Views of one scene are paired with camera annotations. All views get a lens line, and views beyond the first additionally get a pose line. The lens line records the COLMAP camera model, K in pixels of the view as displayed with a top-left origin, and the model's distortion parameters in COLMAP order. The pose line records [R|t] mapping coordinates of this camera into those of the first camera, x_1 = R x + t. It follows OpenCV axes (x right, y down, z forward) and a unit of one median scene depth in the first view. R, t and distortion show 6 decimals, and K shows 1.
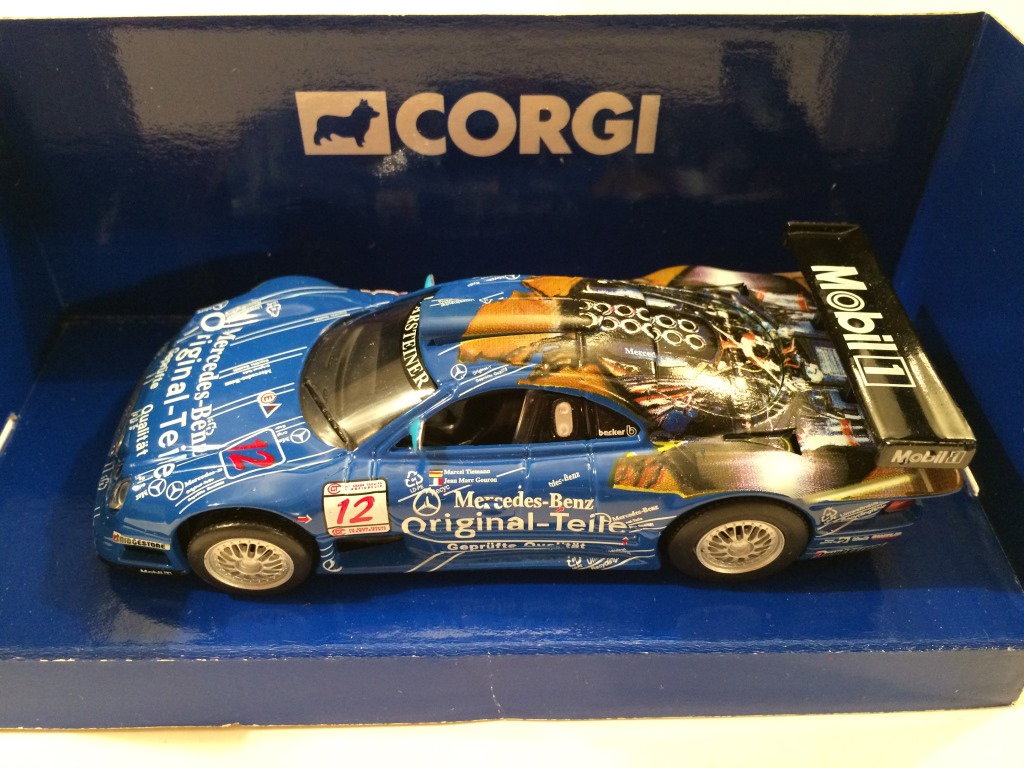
lens RADIAL K [[950.2, 0, 512.0], [0, 950.2, 384.0], [0, 0, 1]] dist [0.041644, -0.002026]
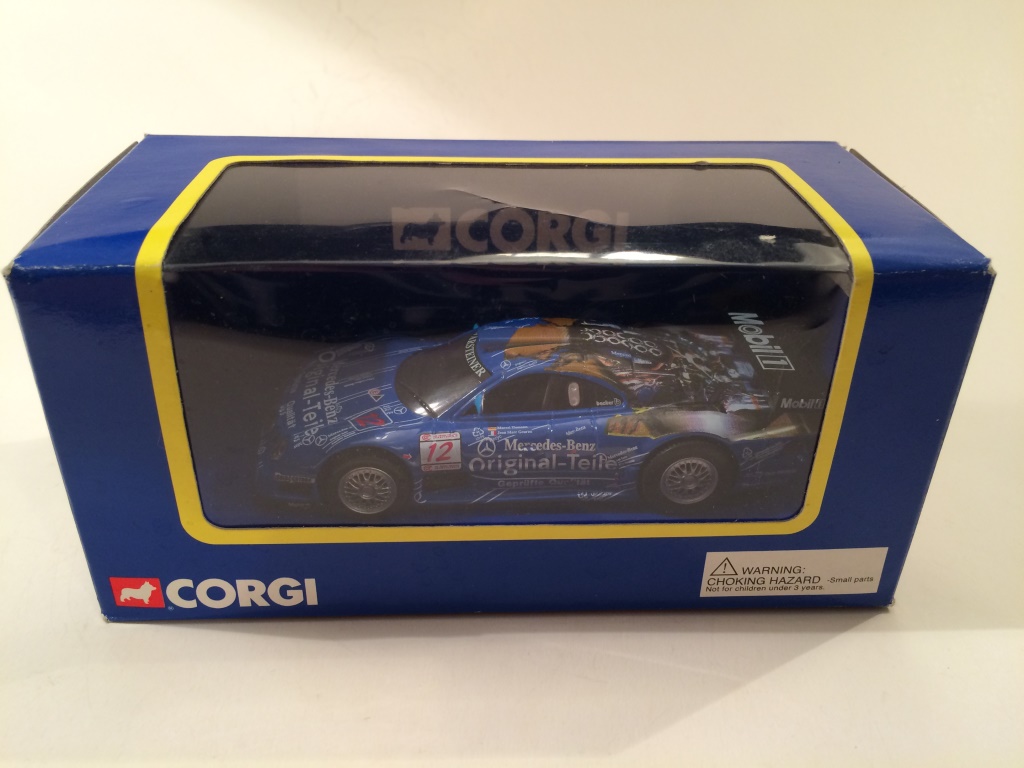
lens RADIAL K [[950.2, 0, 512.0], [0, 950.2, 384.0], [0, 0, 1]] dist [0.041644, -0.002026]
pose [[0.998870, -0.006524, 0.047068, -0.117946], [0.016619, 0.975939, -0.217409, 0.352420], [-0.044517, 0.217945, 0.974945, -0.502853]]
